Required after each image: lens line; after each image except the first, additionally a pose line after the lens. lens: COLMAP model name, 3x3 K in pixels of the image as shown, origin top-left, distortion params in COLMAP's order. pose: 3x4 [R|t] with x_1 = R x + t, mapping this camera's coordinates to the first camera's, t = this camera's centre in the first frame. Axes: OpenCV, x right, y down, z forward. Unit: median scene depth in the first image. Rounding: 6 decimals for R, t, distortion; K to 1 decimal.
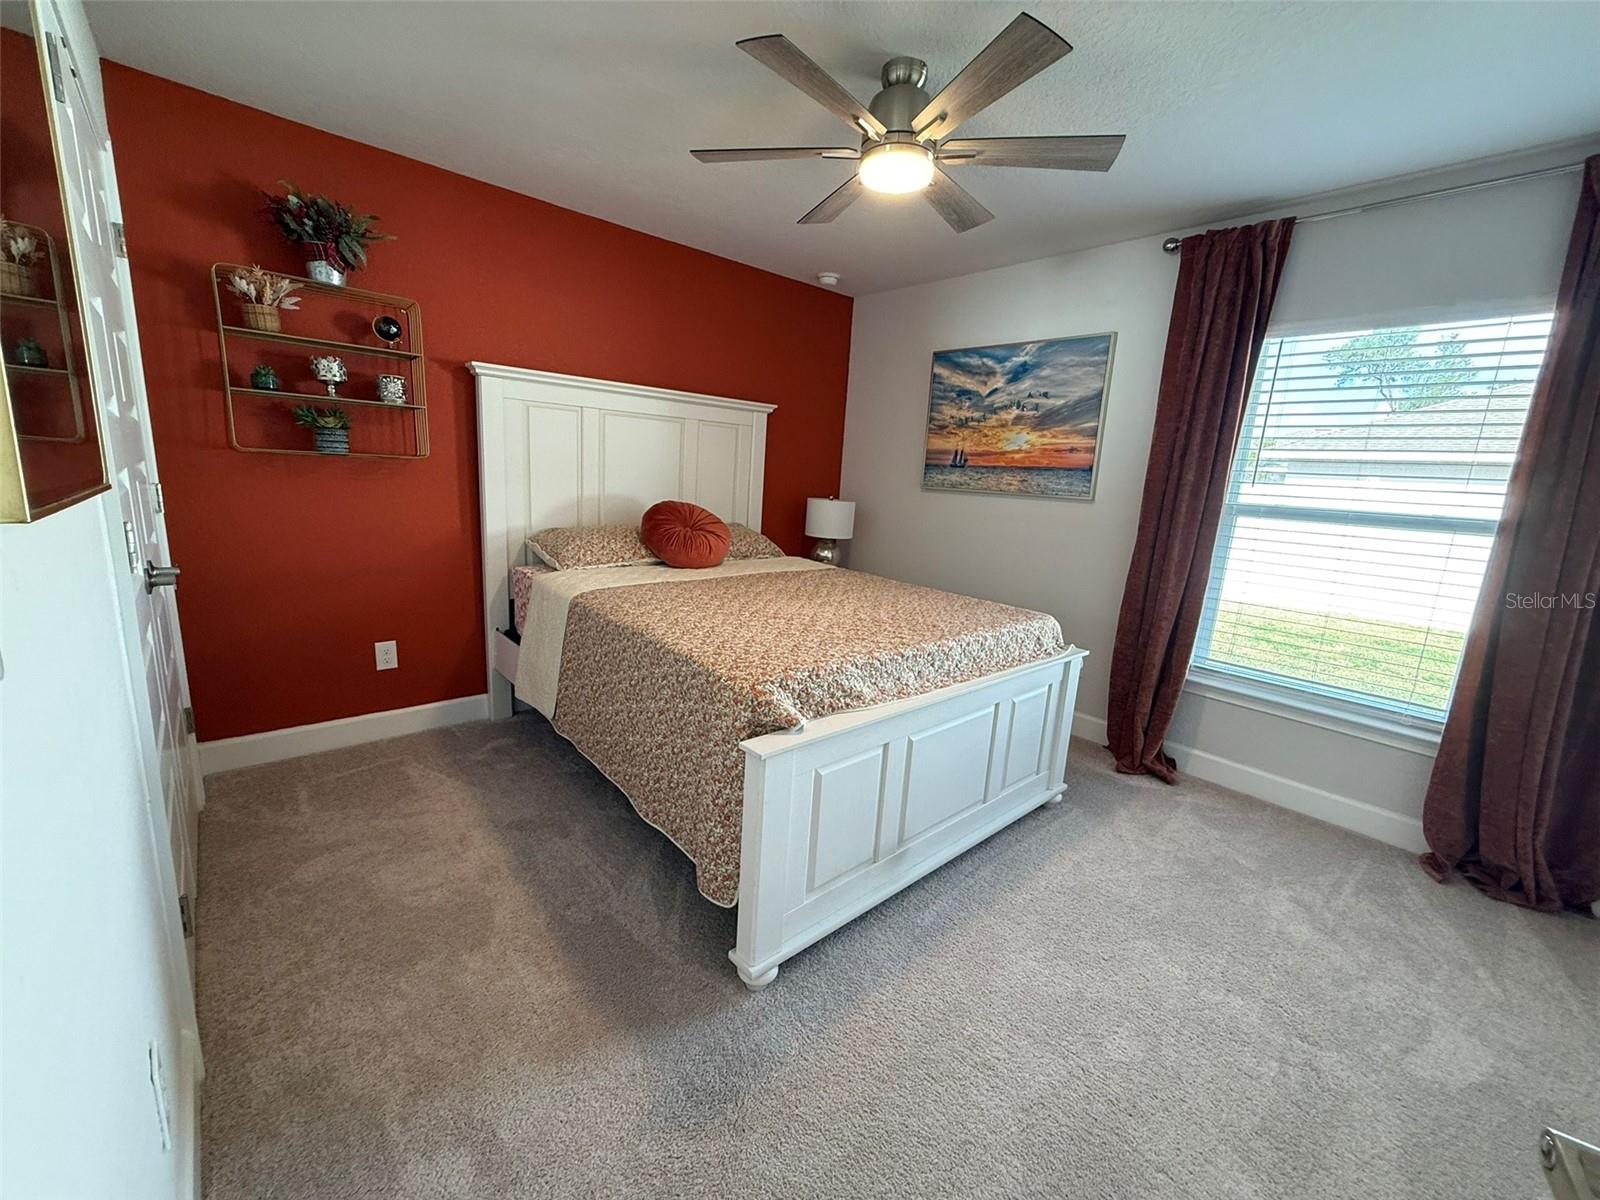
lens RADIAL K [[634.0, 0, 800.0], [0, 634.0, 600.0], [0, 0, 1]] dist [0.001950, 0.000413]
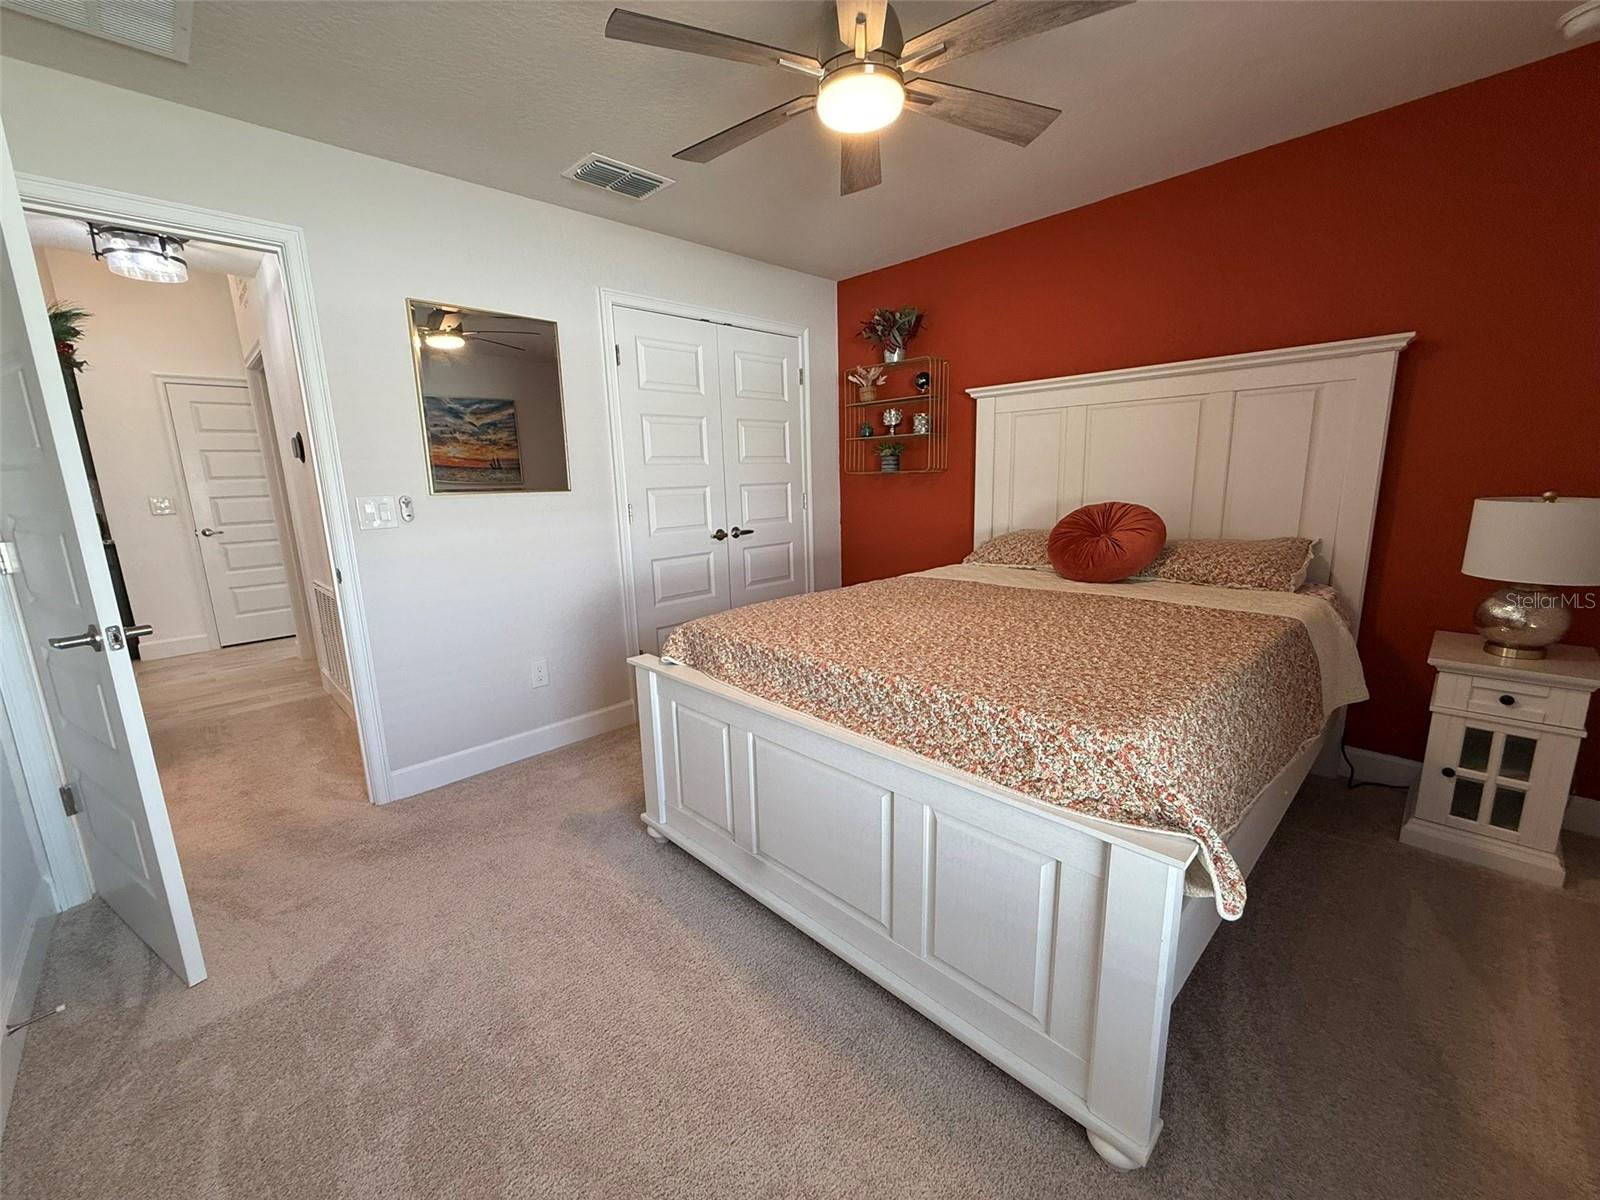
lens RADIAL K [[642.4, 0, 800.0], [0, 642.4, 600.0], [0, 0, 1]] dist [0.001352, 0.000317]
pose [[0.048344, 0.134889, -0.989681, 0.797813], [-0.169033, 0.977653, 0.124993, -0.083799], [0.984424, 0.161246, 0.070065, 0.702853]]
